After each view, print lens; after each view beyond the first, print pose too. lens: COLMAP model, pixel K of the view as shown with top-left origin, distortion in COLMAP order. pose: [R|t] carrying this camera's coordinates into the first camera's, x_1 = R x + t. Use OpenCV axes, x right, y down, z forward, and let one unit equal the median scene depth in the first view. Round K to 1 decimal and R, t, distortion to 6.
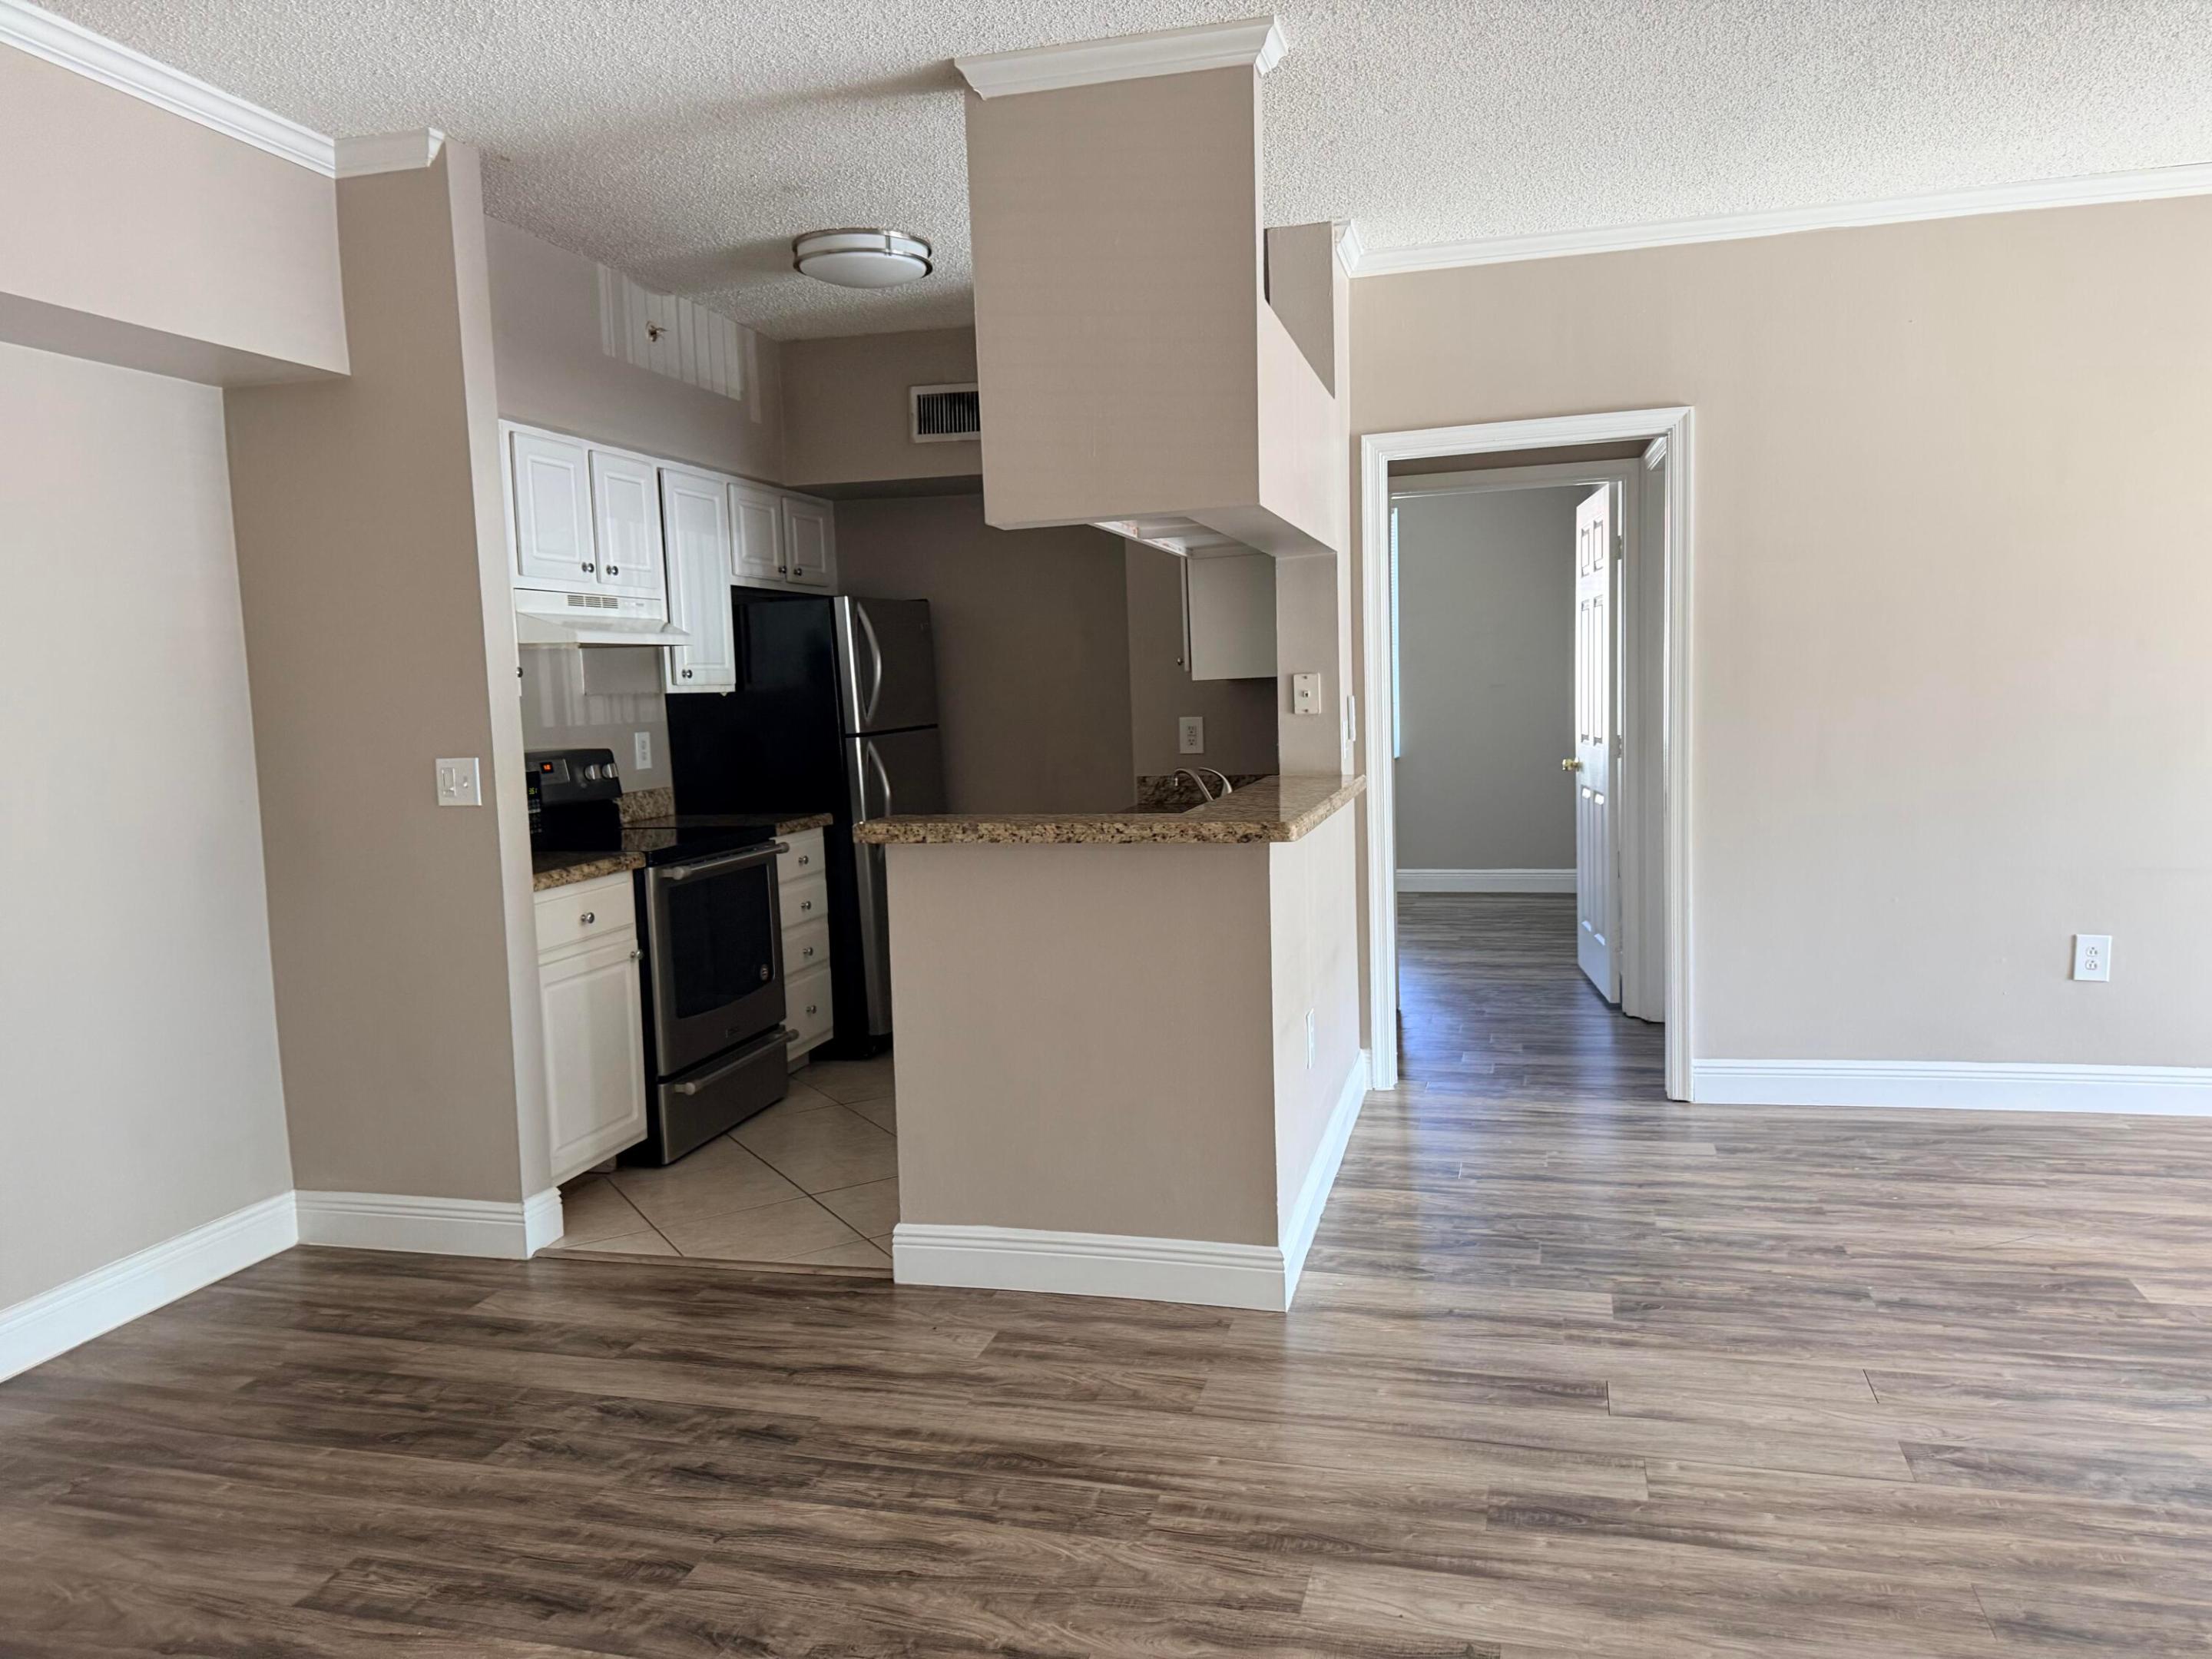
lens RADIAL K [[1548.2, 0, 1140.6], [0, 1548.2, 848.5], [0, 0, 1]] dist [0.019949, -0.012901]
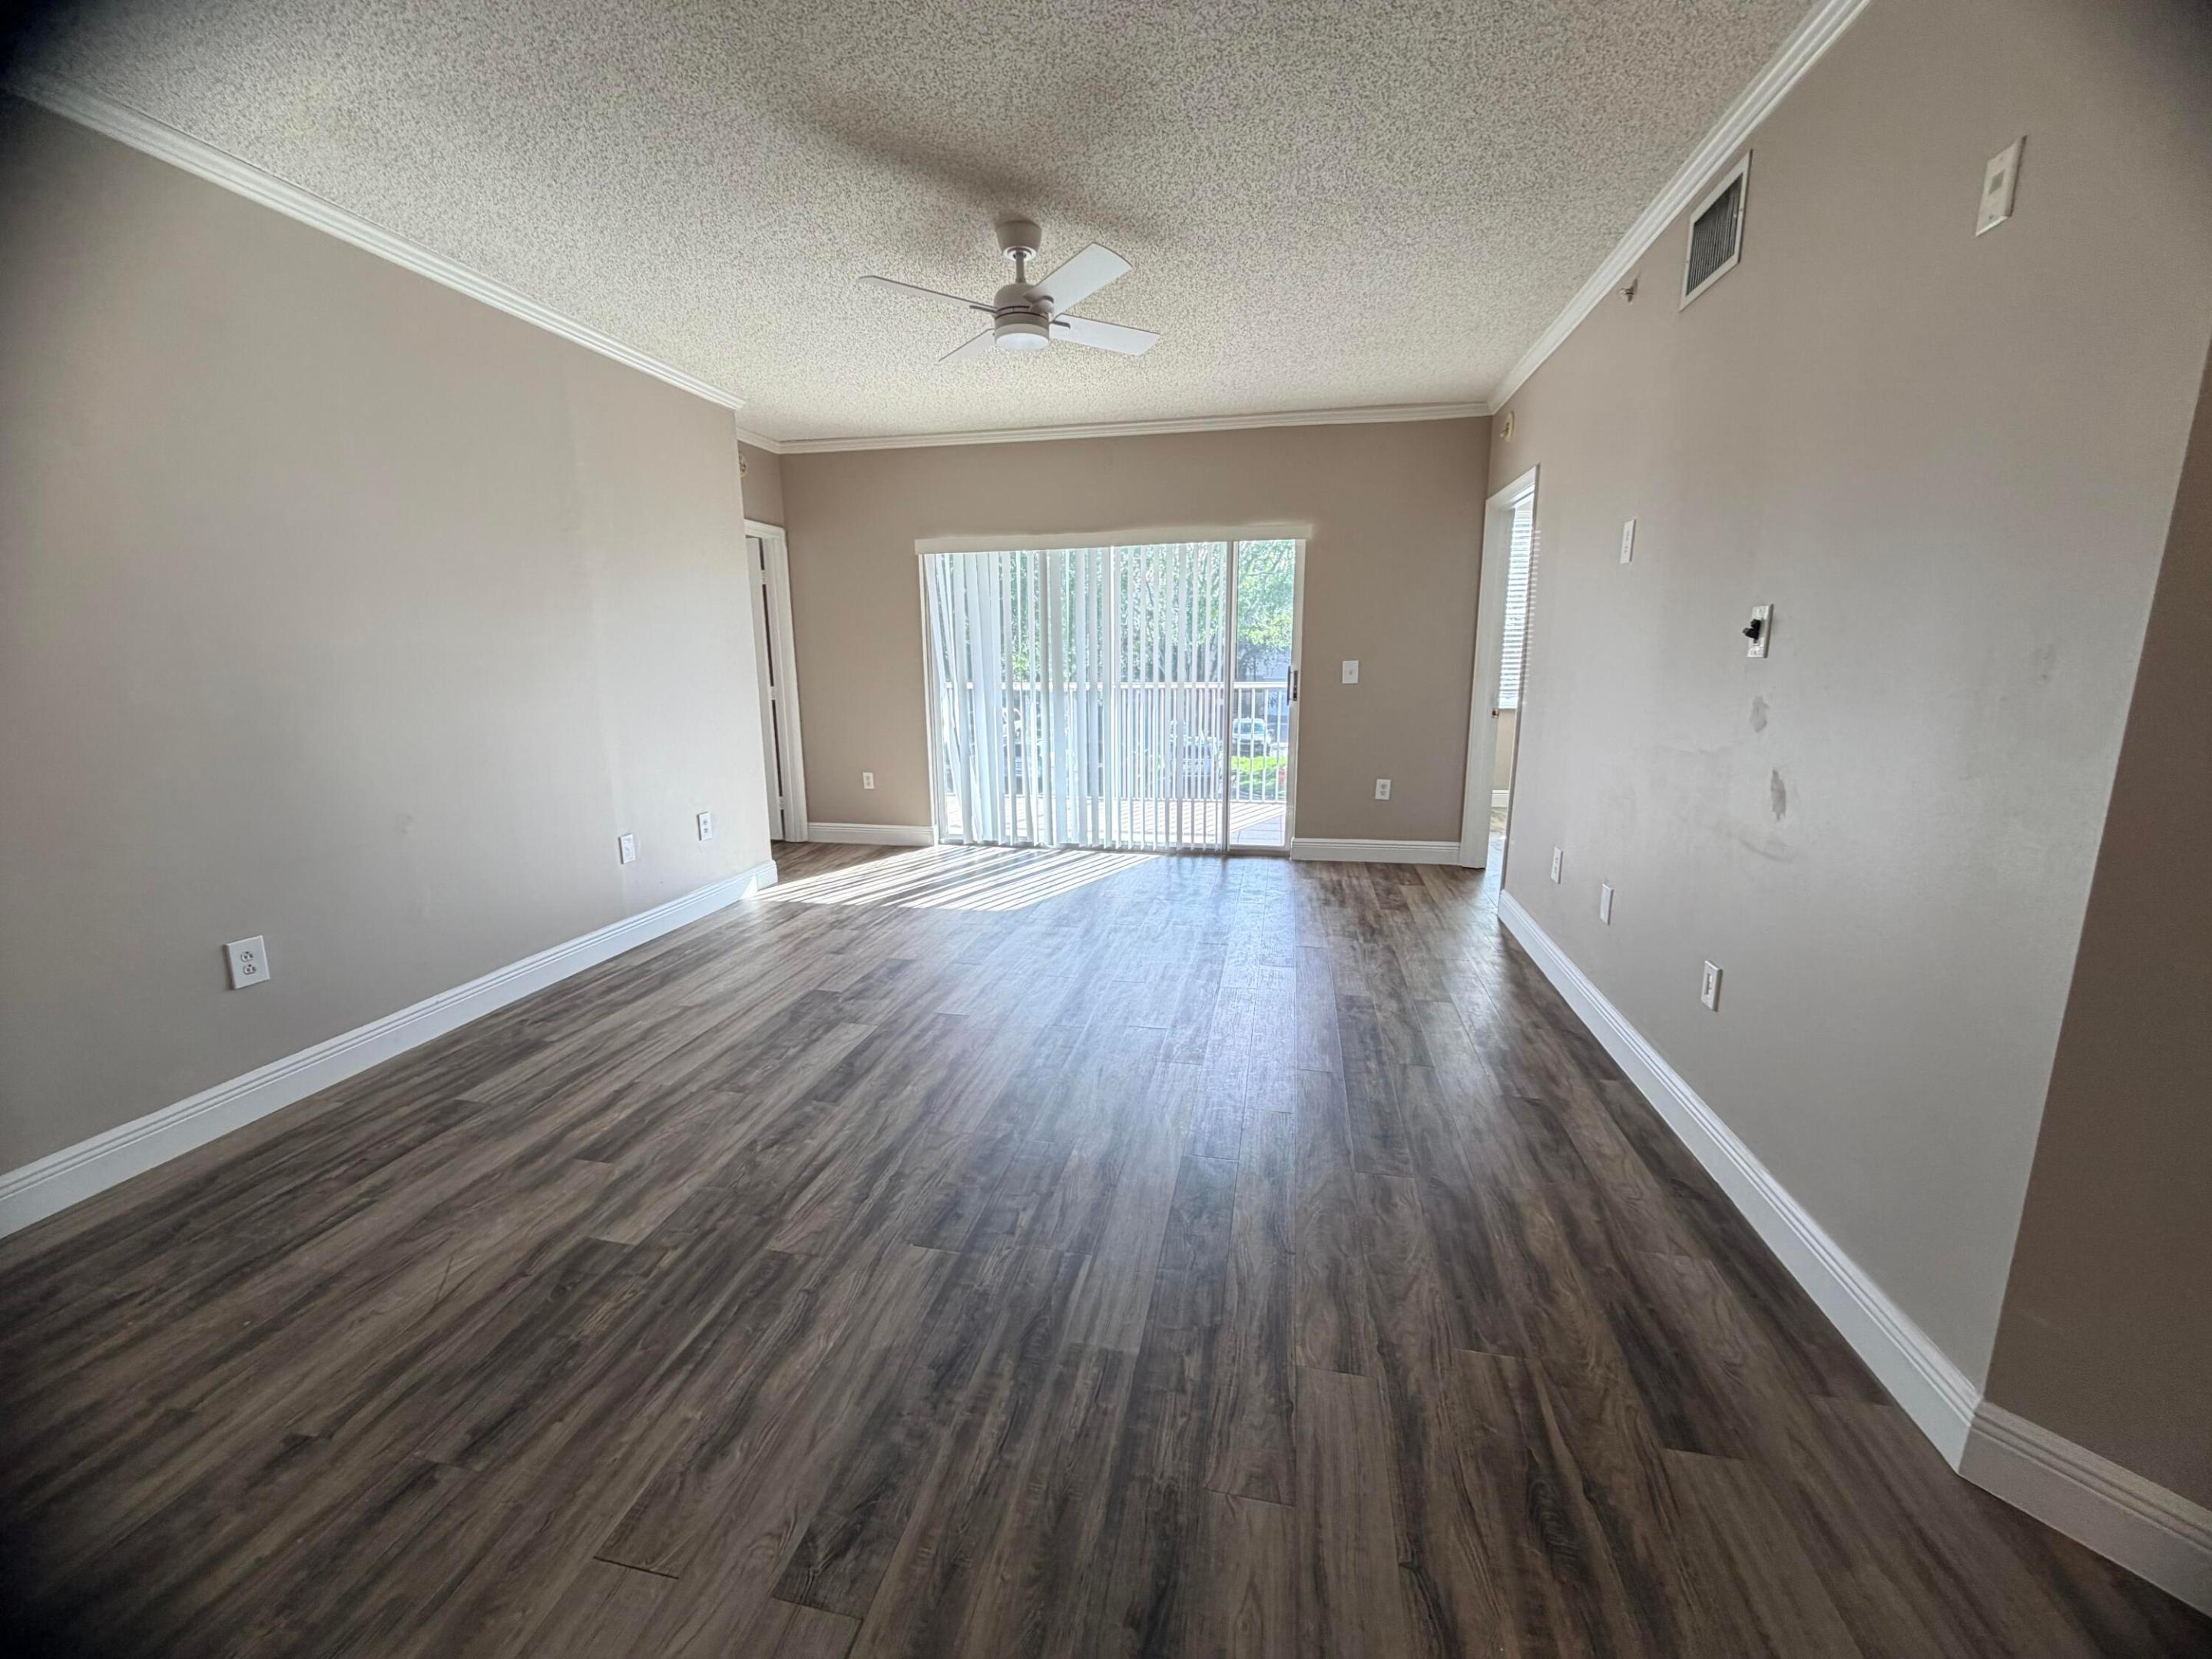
lens RADIAL K [[879.0, 0, 1094.2], [0, 879.0, 833.9], [0, 0, 1]] dist [0.000105, -0.000516]
pose [[-0.041200, -0.173776, 0.983923, 0.080836], [0.117095, 0.977133, 0.177480, -0.066084], [-0.992266, 0.122524, -0.019910, 0.687790]]
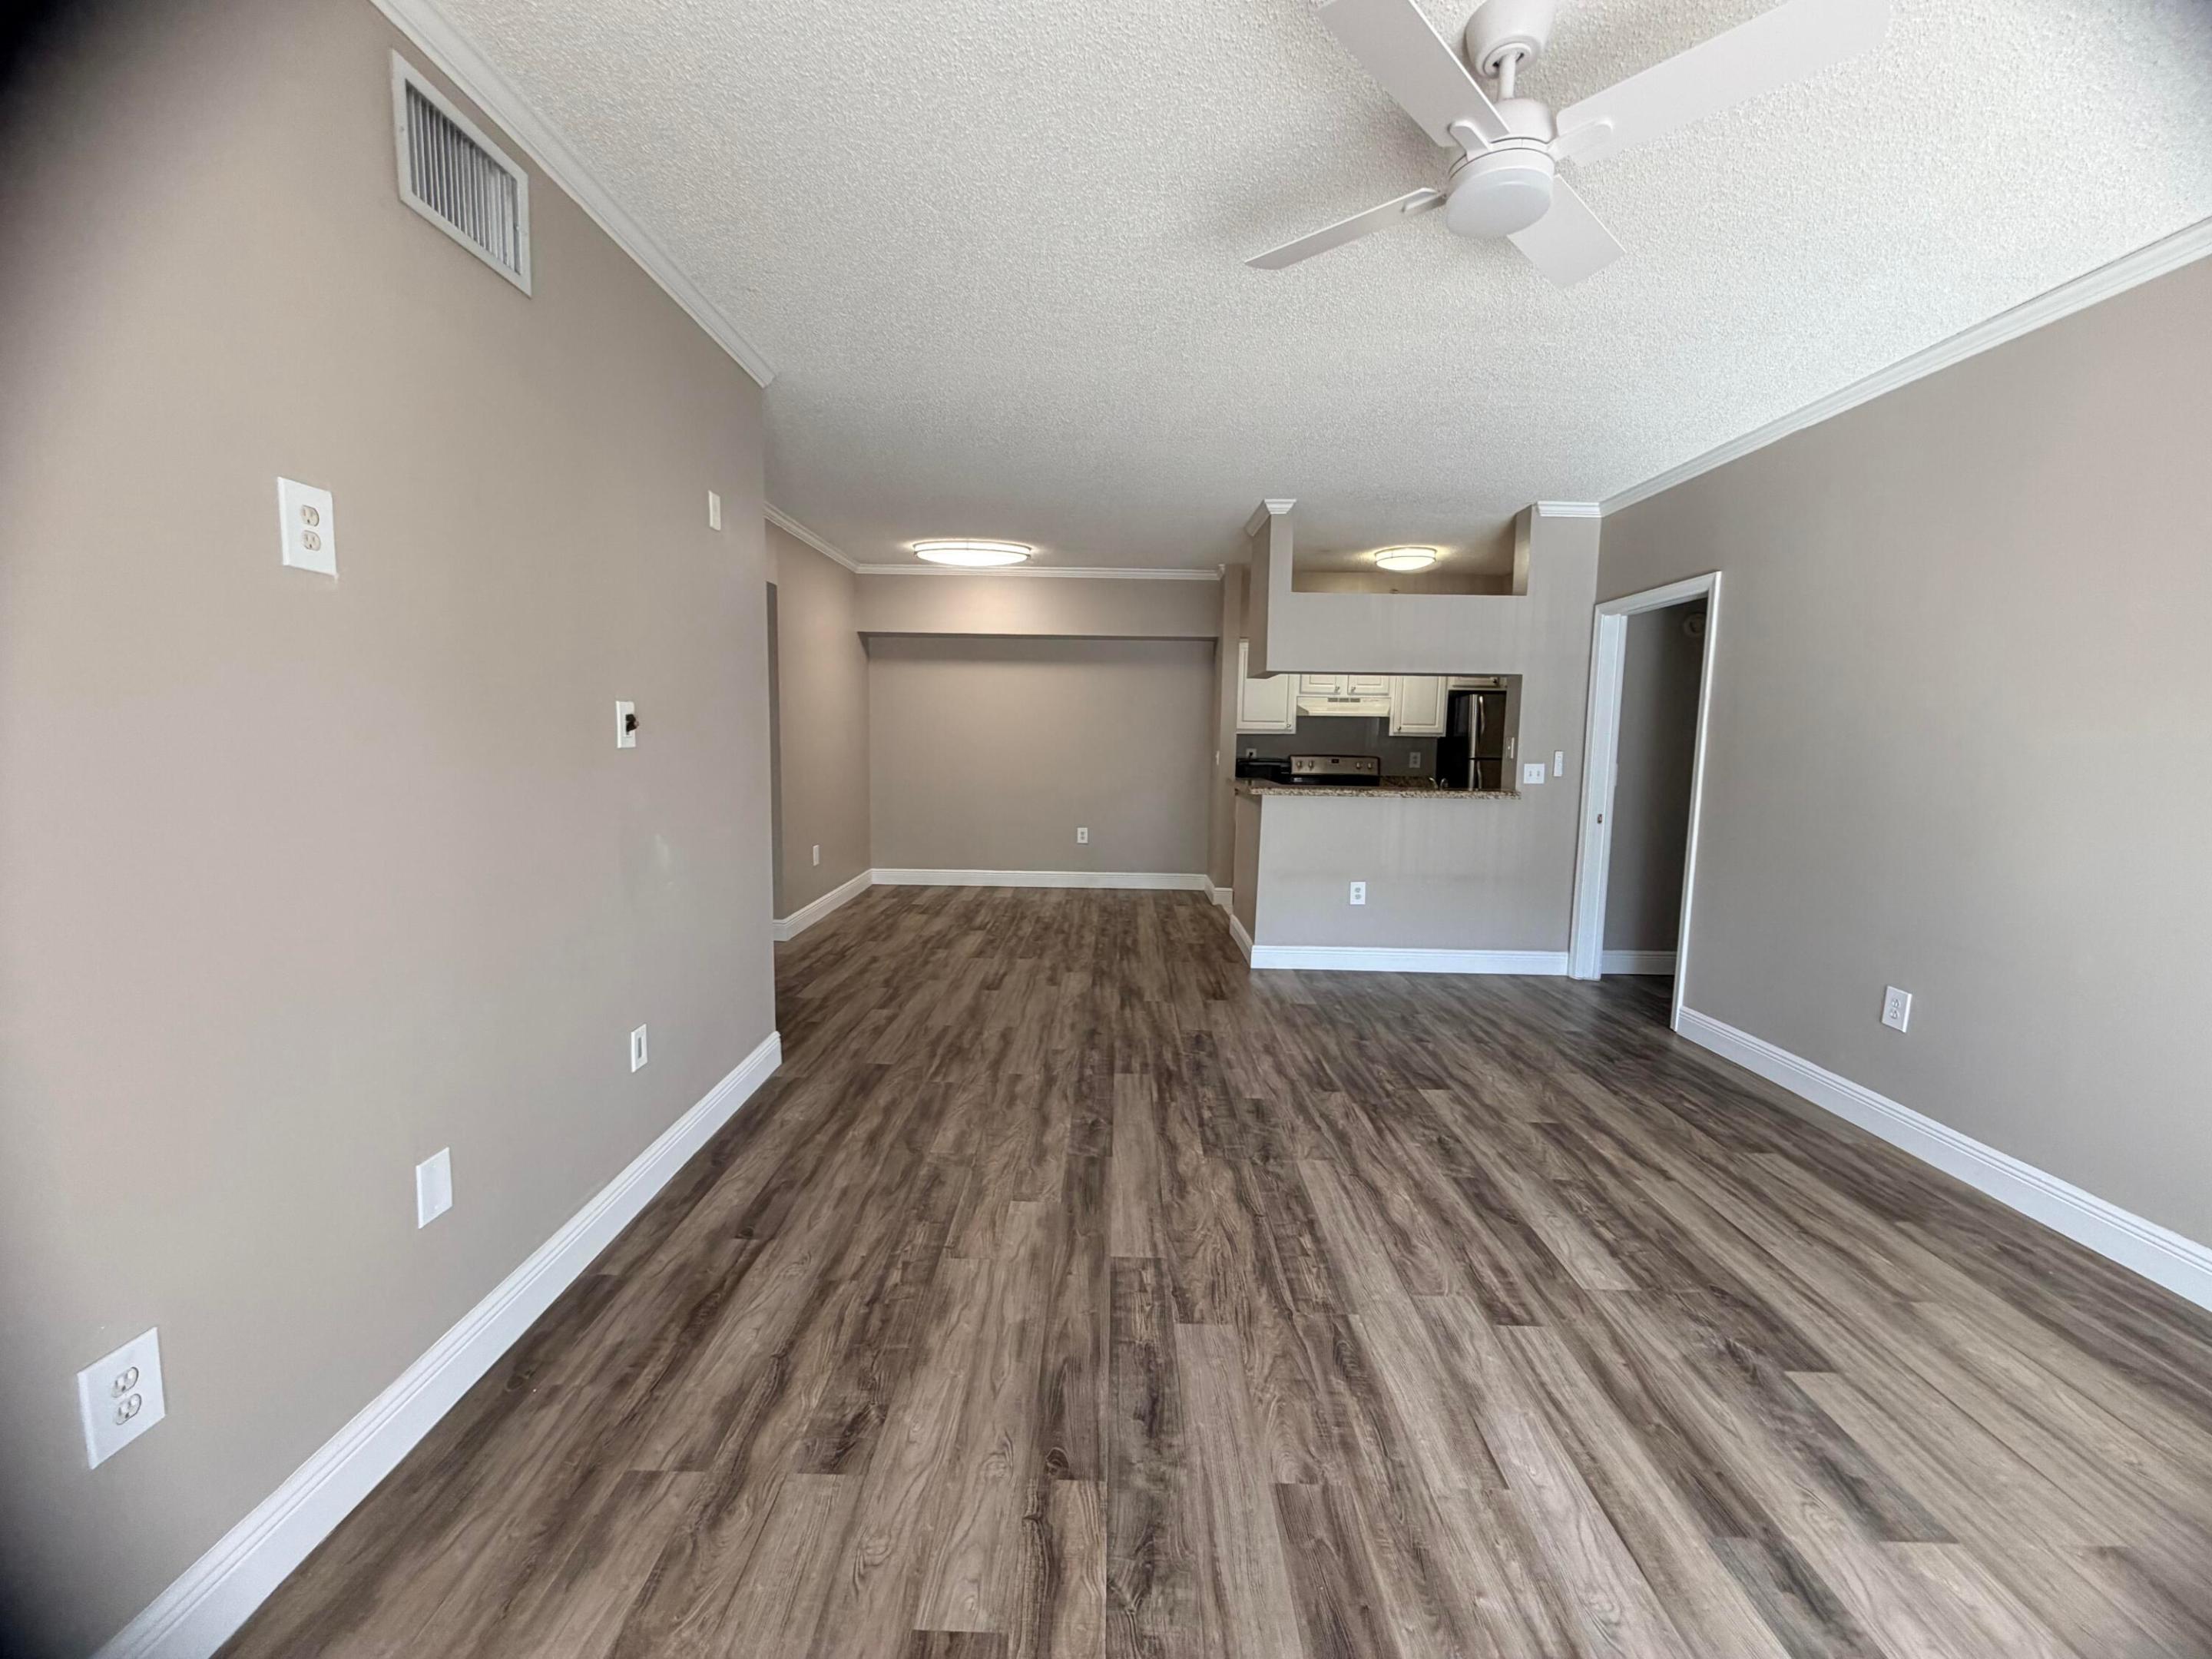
lens RADIAL K [[879.0, 0, 1110.4], [0, 879.0, 828.6], [0, 0, 1]] dist [0.000105, -0.000516]
pose [[0.246612, 0.142114, -0.958638, 1.586909], [-0.129431, 0.985157, 0.112750, -0.089485], [0.960432, 0.096272, 0.261346, 0.360083]]
